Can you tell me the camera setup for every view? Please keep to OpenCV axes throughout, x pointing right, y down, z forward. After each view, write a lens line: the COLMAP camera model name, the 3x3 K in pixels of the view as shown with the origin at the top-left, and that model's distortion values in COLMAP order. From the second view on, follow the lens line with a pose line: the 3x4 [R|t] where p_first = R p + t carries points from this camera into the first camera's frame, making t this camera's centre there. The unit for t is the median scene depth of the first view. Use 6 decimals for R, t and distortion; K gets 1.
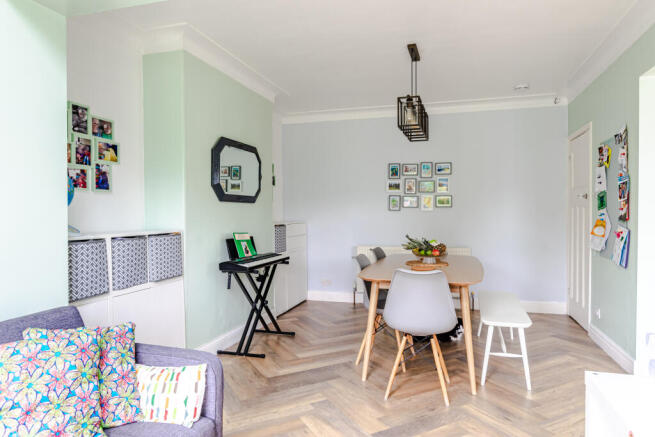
lens RADIAL K [[433.7, 0, 327.5], [0, 433.7, 218.5], [0, 0, 1]] dist [-0.004926, -0.001377]
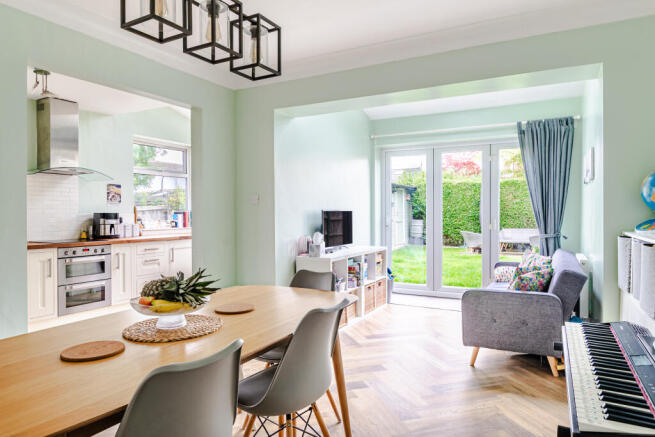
lens RADIAL K [[421.8, 0, 327.5], [0, 421.8, 218.5], [0, 0, 1]] dist [-0.000179, 0.000288]
pose [[-0.979929, 0.003463, 0.199316, -0.025466], [0.009923, 0.999457, 0.031424, -0.030014], [-0.199099, 0.032771, -0.979431, 1.868177]]
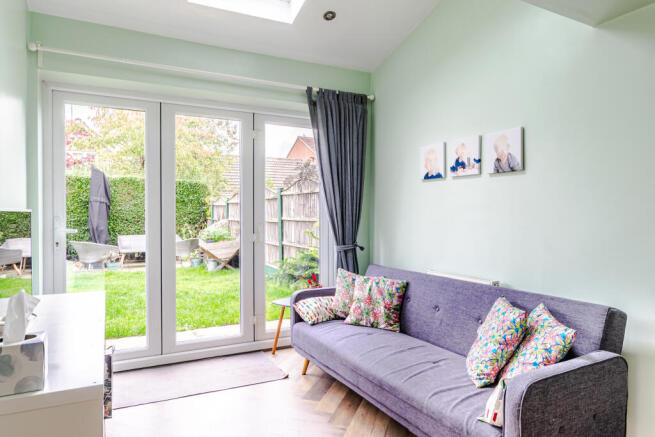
lens RADIAL K [[421.8, 0, 327.5], [0, 421.8, 218.5], [0, 0, 1]] dist [-0.000179, 0.000288]
pose [[-0.706793, 0.010498, -0.707342, 0.393577], [-0.009368, 0.999663, 0.024197, -0.015126], [0.707358, 0.023728, -0.706457, 0.849293]]
